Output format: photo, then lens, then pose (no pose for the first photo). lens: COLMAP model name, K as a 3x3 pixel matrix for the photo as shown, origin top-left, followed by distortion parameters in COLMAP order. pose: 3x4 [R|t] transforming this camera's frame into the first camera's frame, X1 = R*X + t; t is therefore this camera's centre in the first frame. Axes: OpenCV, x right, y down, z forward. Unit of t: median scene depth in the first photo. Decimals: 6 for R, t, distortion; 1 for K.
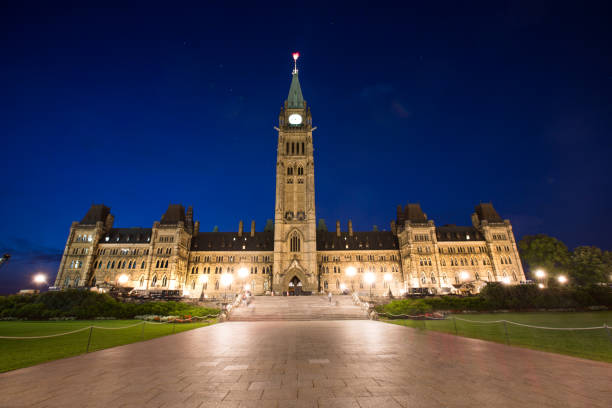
lens RADIAL K [[273.0, 0, 305.8], [0, 273.0, 201.1], [0, 0, 1]] dist [-0.041330, 0.000095]
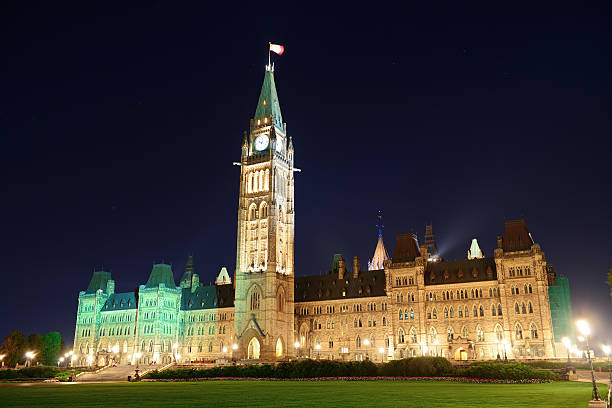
lens RADIAL K [[541.8, 0, 306.0], [0, 541.8, 204.0], [0, 0, 1]] dist [0.002095, -0.001450]
pose [[0.875061, -0.138727, -0.463705, 0.959510], [0.174416, 0.984059, 0.034740, -0.188173], [0.451494, -0.111277, 0.885308, -0.459626]]
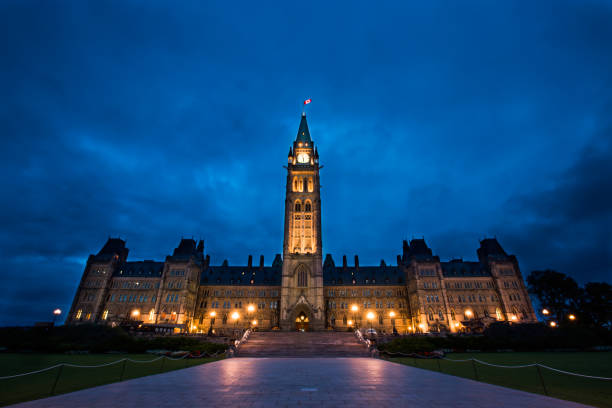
lens RADIAL K [[270.7, 0, 307.6], [0, 270.7, 203.3], [0, 0, 1]] dist [-0.037680, 0.001037]
pose [[0.999638, -0.000546, -0.026905, 0.007774], [-0.002423, 0.993906, -0.110205, -0.013465], [0.026801, 0.110230, 0.993545, -0.033539]]
